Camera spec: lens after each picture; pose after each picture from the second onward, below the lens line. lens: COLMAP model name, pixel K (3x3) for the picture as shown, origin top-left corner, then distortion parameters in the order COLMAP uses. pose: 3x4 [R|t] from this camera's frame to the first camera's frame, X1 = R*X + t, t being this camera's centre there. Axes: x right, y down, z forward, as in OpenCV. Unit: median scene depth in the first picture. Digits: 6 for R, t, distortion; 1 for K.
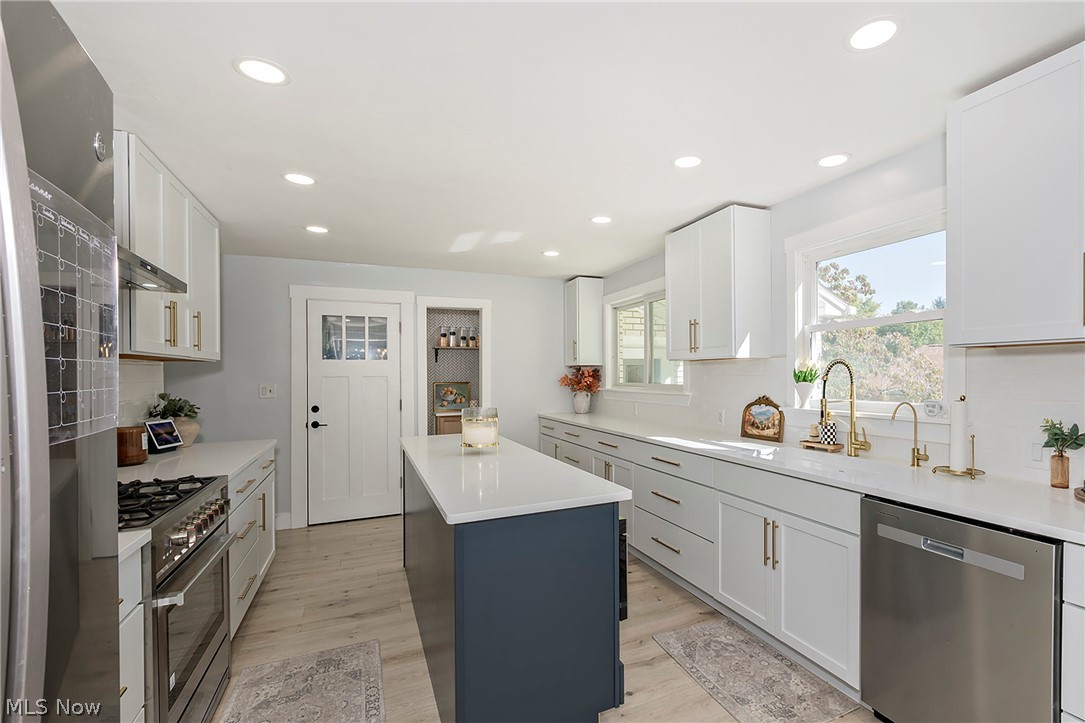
lens RADIAL K [[495.9, 0, 550.1], [0, 495.9, 380.3], [0, 0, 1]] dist [0.002977, -0.000769]
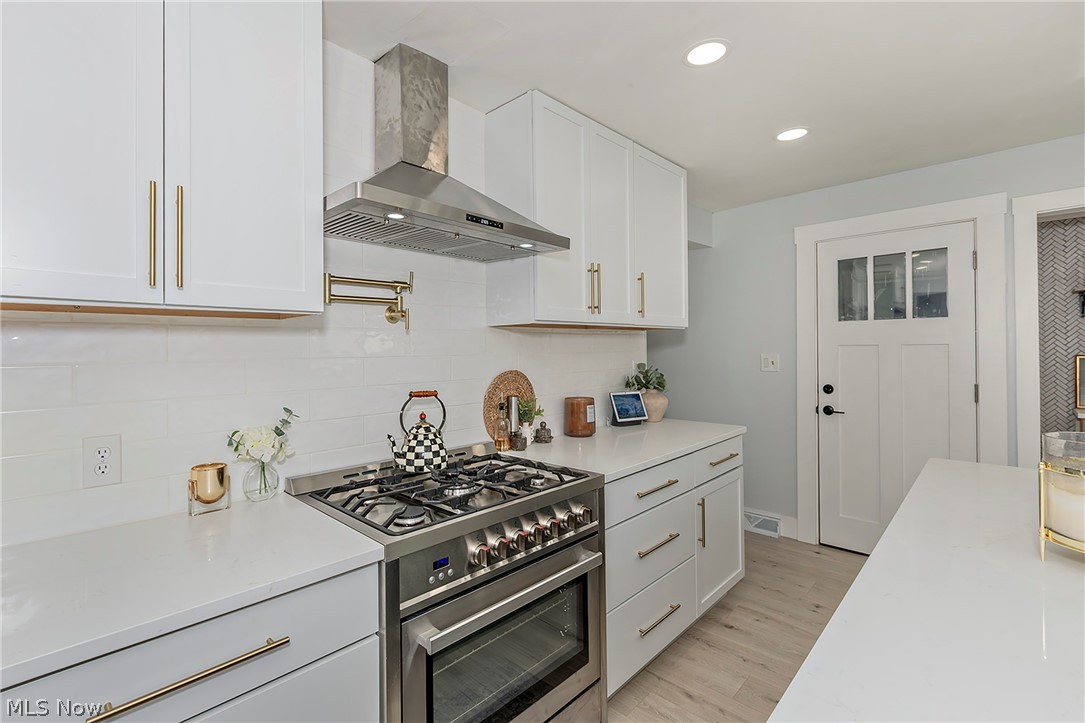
lens RADIAL K [[495.9, 0, 516.7], [0, 495.9, 346.1], [0, 0, 1]] dist [0.002977, -0.000769]
pose [[0.426860, -0.001578, -0.904316, -0.003177], [-0.001166, 0.999997, -0.002295, -0.003703], [0.904317, 0.002034, 0.426857, 0.265849]]
